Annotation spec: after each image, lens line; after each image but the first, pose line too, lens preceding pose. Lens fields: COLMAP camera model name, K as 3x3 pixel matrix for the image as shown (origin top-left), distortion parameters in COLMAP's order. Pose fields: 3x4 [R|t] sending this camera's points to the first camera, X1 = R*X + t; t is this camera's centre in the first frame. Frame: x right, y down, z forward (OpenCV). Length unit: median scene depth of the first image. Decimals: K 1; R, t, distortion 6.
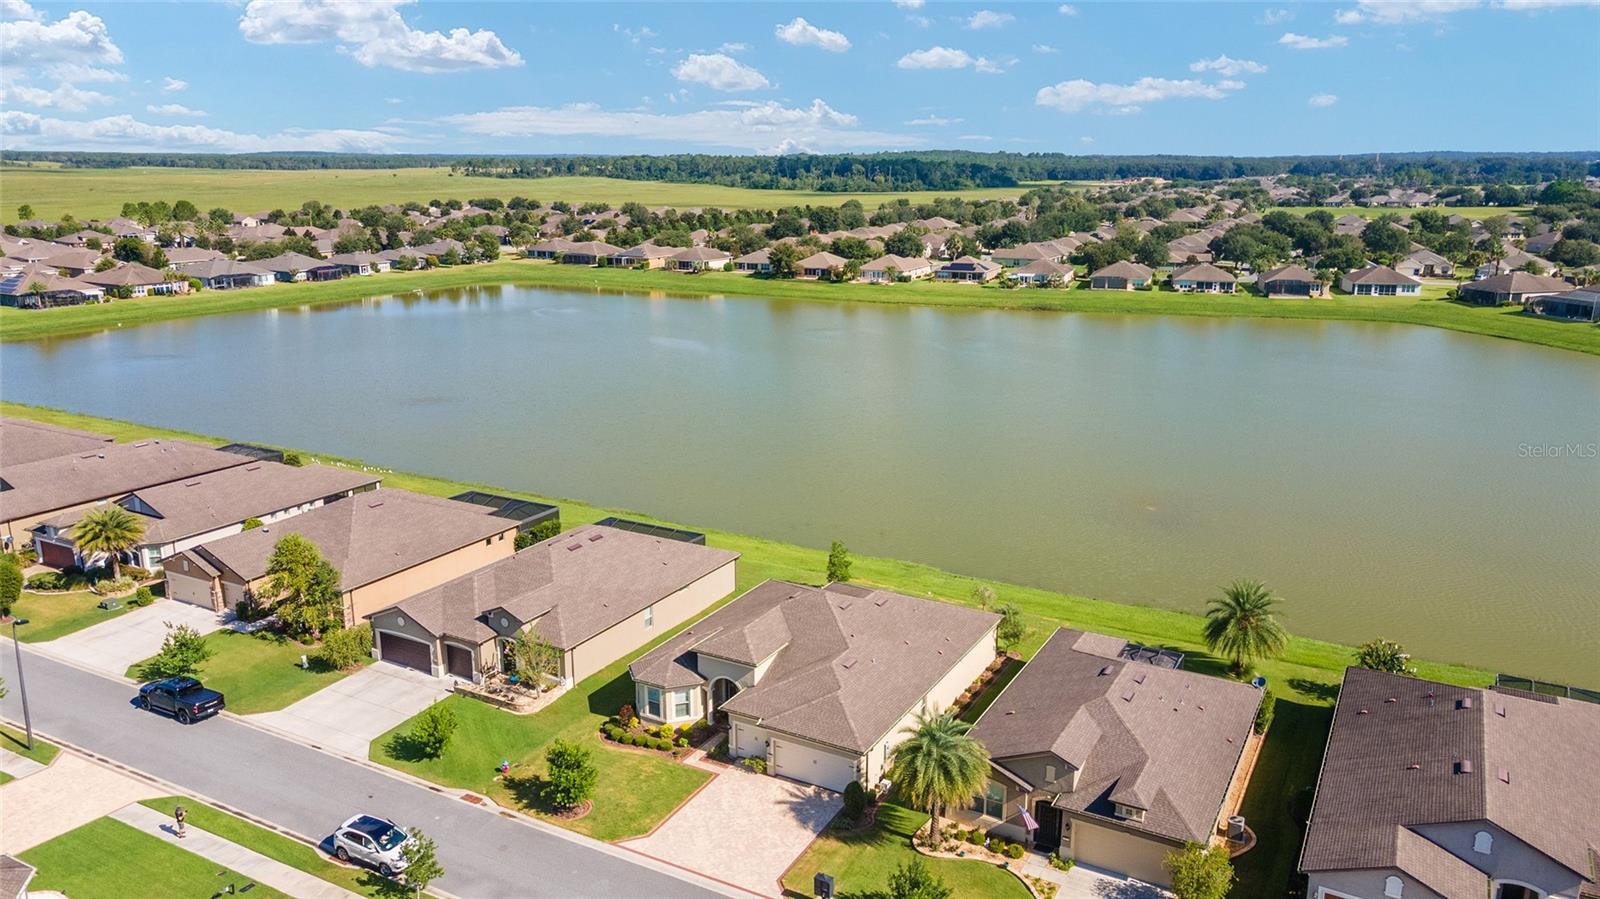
lens RADIAL K [[1116.4, 0, 808.8], [0, 1116.4, 389.2], [0, 0, 1]] dist [0.032700, 0.002912]
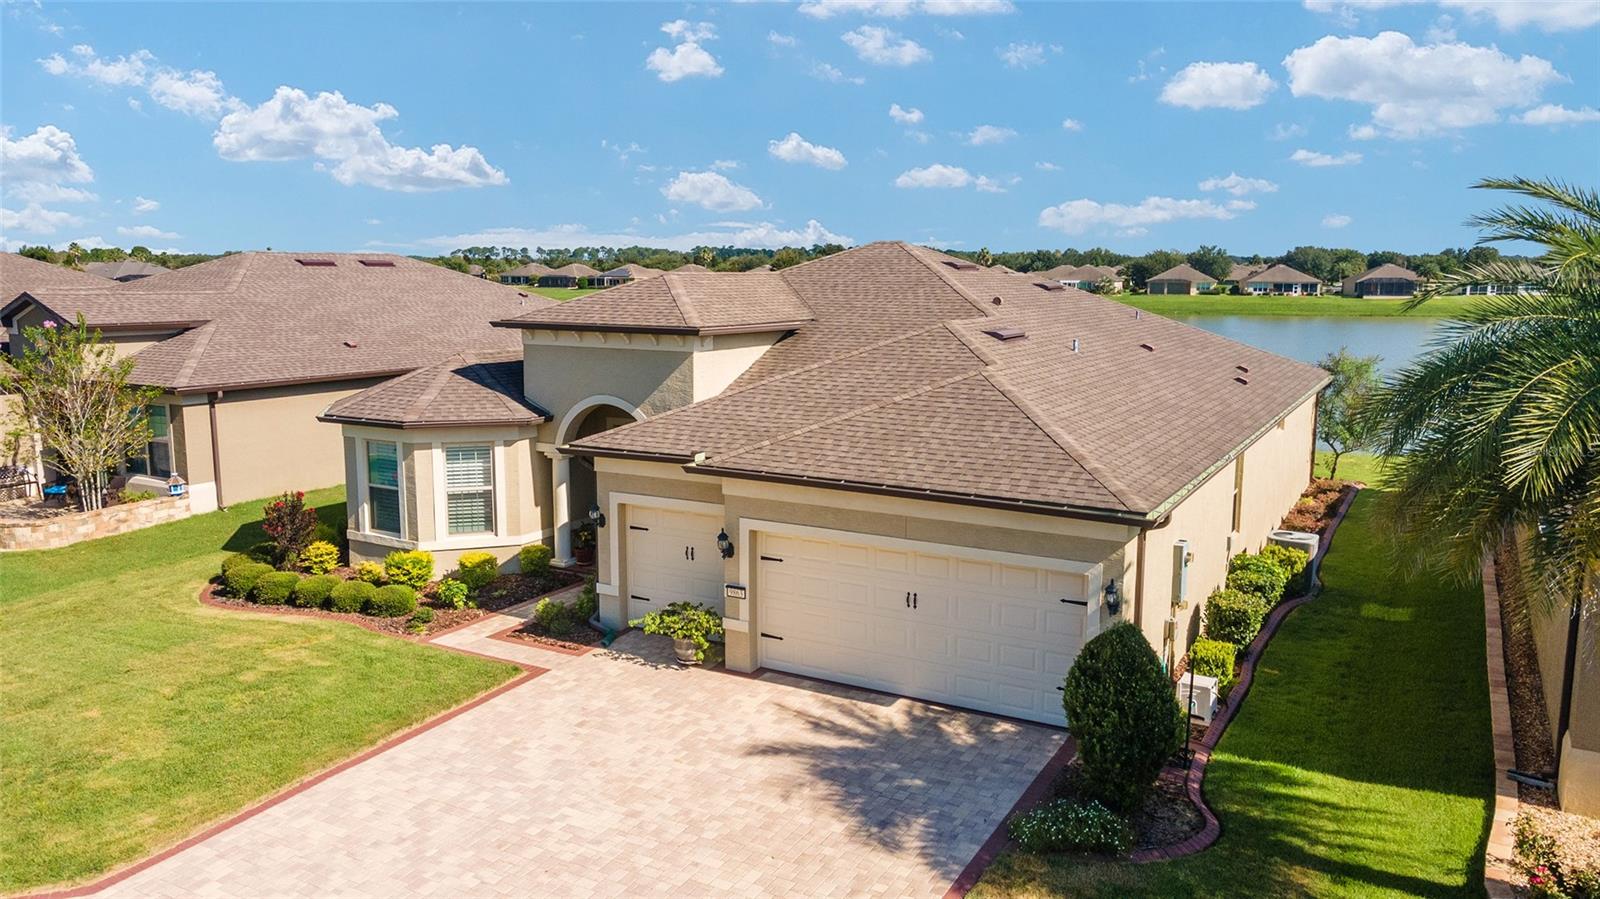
lens RADIAL K [[1161.7, 0, 800.0], [0, 1161.7, 449.5], [0, 0, 1]] dist [0.030180, 0.000605]
pose [[0.999994, -0.001771, -0.002973, -0.018231], [0.001567, 0.997745, -0.067104, 0.290864], [0.003085, 0.067099, 0.997742, 0.668457]]
